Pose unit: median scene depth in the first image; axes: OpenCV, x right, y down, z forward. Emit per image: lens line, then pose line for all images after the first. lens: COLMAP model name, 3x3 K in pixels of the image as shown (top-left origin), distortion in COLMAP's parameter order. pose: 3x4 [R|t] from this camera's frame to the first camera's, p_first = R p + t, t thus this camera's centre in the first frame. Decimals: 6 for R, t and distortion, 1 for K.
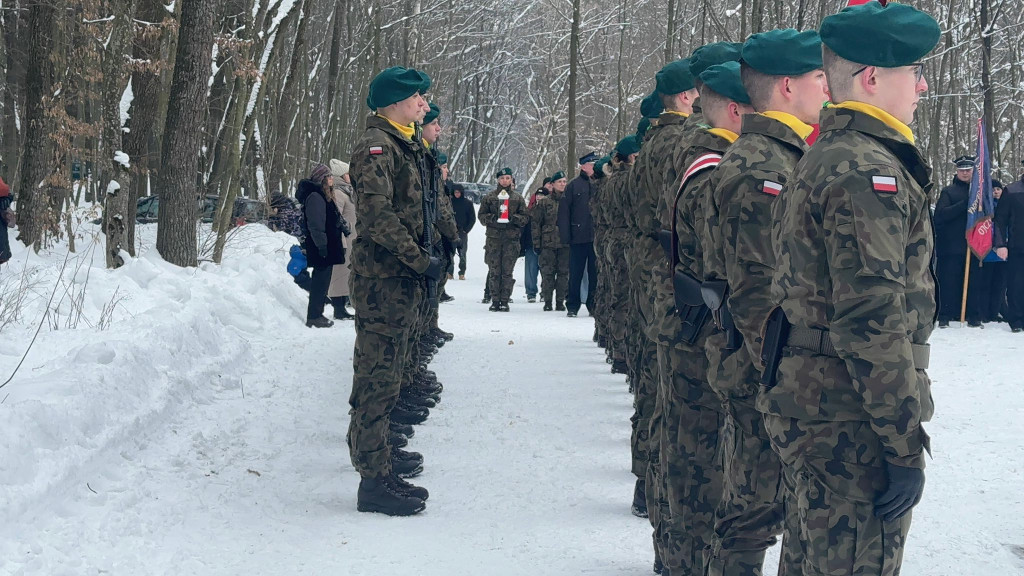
lens RADIAL K [[1624.2, 0, 542.5], [0, 1624.2, 290.6], [0, 0, 1]] dist [0.131436, 0.008816]
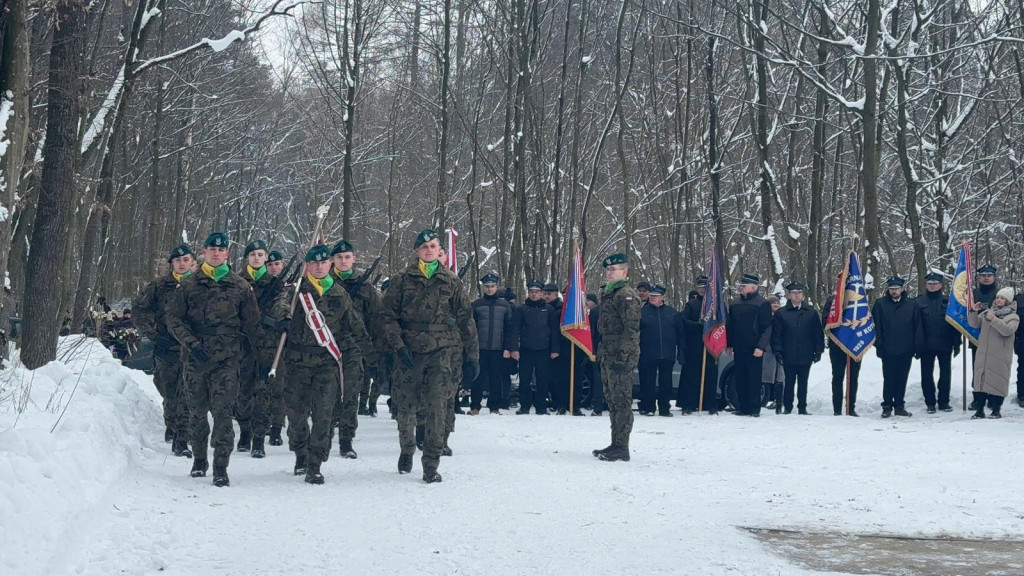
lens RADIAL K [[4097.0, 0, 511.9], [0, 4097.0, 285.3], [0, 0, 1]] dist [0.093354, 4.473263]
pose [[0.980087, -0.005984, 0.198478, -0.420569], [0.022758, 0.996345, -0.082336, 0.149991], [-0.197260, 0.085214, 0.976641, -1.691668]]
